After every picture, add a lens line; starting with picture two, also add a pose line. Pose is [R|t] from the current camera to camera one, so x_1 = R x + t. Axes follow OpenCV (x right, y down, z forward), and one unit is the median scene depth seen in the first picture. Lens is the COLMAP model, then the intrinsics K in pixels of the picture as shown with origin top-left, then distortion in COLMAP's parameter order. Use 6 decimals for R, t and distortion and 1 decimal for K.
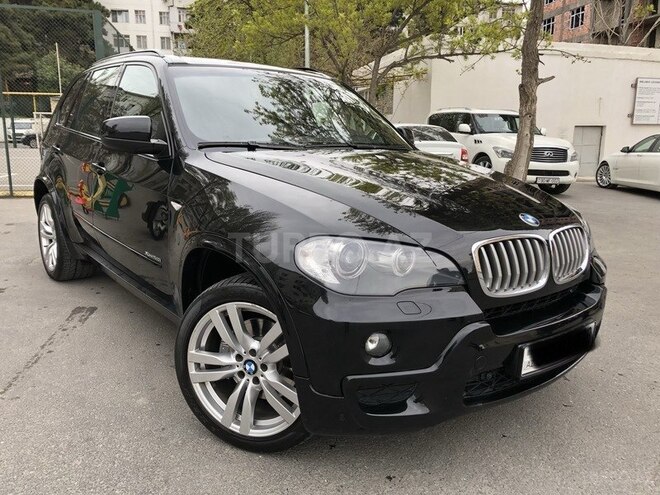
lens RADIAL K [[537.7, 0, 330.0], [0, 537.7, 247.5], [0, 0, 1]] dist [0.013262, -0.009054]
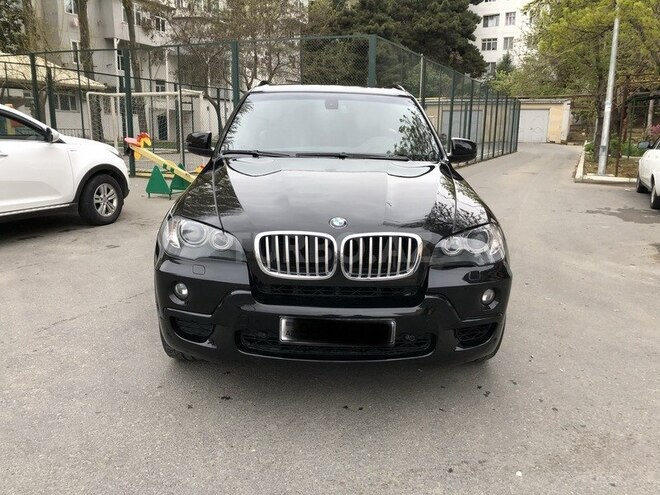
lens RADIAL K [[536.6, 0, 332.4], [0, 536.6, 248.8], [0, 0, 1]] dist [0.015612, 0.003606]
pose [[0.800140, 0.125950, -0.586440, 0.684126], [-0.124478, 0.991287, 0.043061, -0.027132], [0.586754, 0.038544, 0.808847, 0.022288]]
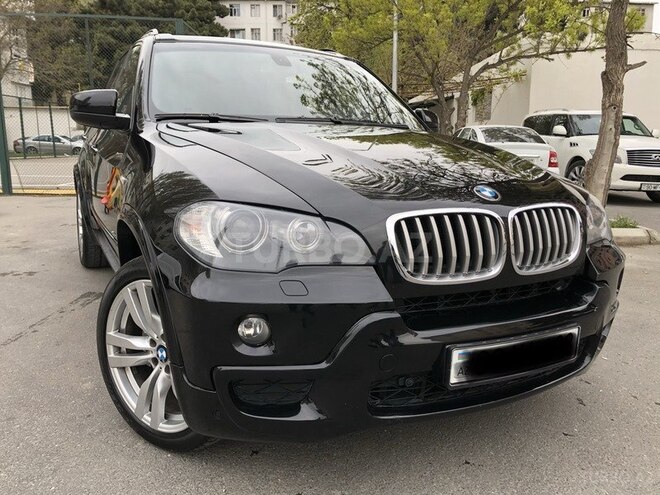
lens RADIAL K [[536.6, 0, 332.4], [0, 536.6, 248.8], [0, 0, 1]] dist [0.015612, 0.003606]
pose [[0.981362, 0.032769, -0.189355, 0.193055], [-0.036309, 0.999224, -0.015255, 0.033476], [0.188708, 0.021846, 0.981790, 0.111349]]
